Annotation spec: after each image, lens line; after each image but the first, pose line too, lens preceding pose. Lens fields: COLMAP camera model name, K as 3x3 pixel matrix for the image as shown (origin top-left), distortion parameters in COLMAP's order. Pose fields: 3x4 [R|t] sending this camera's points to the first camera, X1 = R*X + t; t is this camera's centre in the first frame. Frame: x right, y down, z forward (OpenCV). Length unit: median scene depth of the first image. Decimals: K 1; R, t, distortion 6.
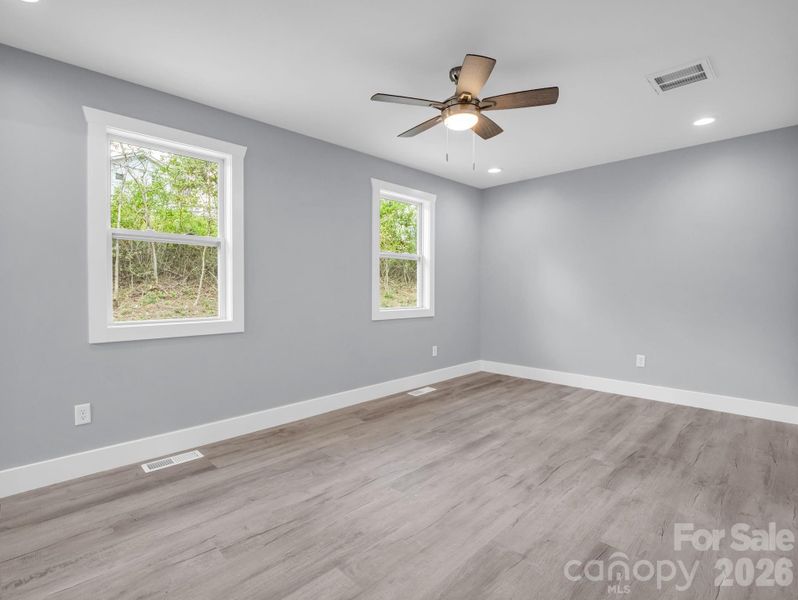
lens RADIAL K [[396.8, 0, 383.1], [0, 396.8, 288.9], [0, 0, 1]] dist [-0.012285, 0.000757]
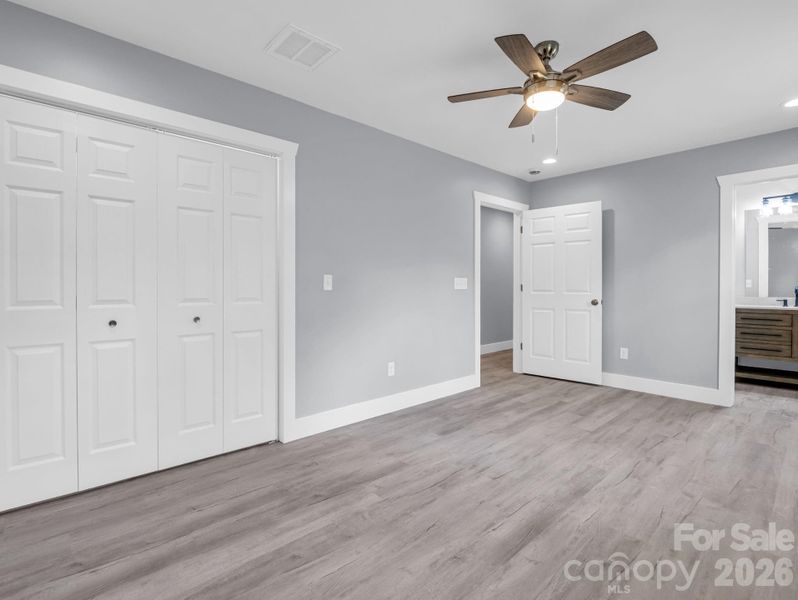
lens RADIAL K [[393.2, 0, 404.1], [0, 393.2, 296.9], [0, 0, 1]] dist [-0.012442, -0.001100]
pose [[-0.999977, -0.001290, -0.006653, 0.484075], [-0.001545, 0.999256, 0.038531, 0.001331], [0.006598, 0.038540, -0.999235, 1.744734]]
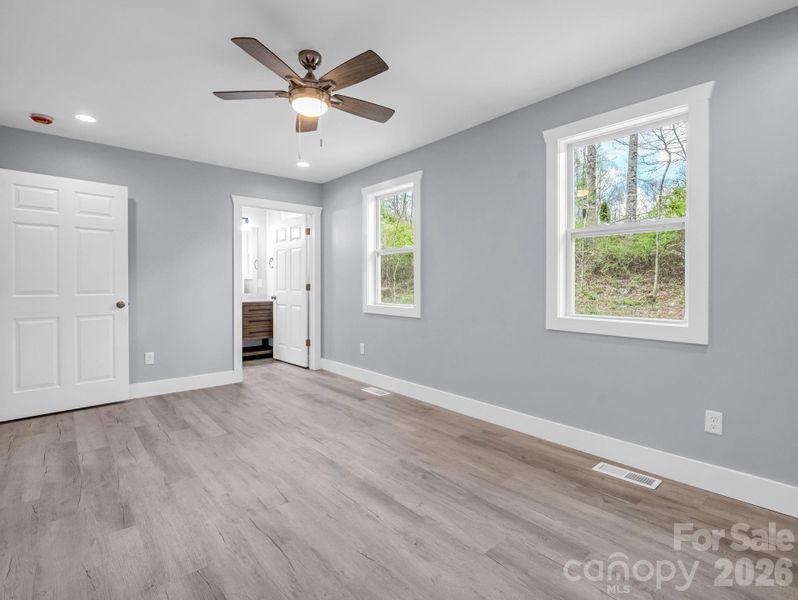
lens RADIAL K [[393.2, 0, 404.1], [0, 393.2, 296.9], [0, 0, 1]] dist [-0.012442, -0.001100]
pose [[-0.033459, 0.032038, -0.998926, 1.020728], [-0.009056, 0.999435, 0.032357, 0.004881], [0.999399, 0.010129, -0.033150, 1.158587]]
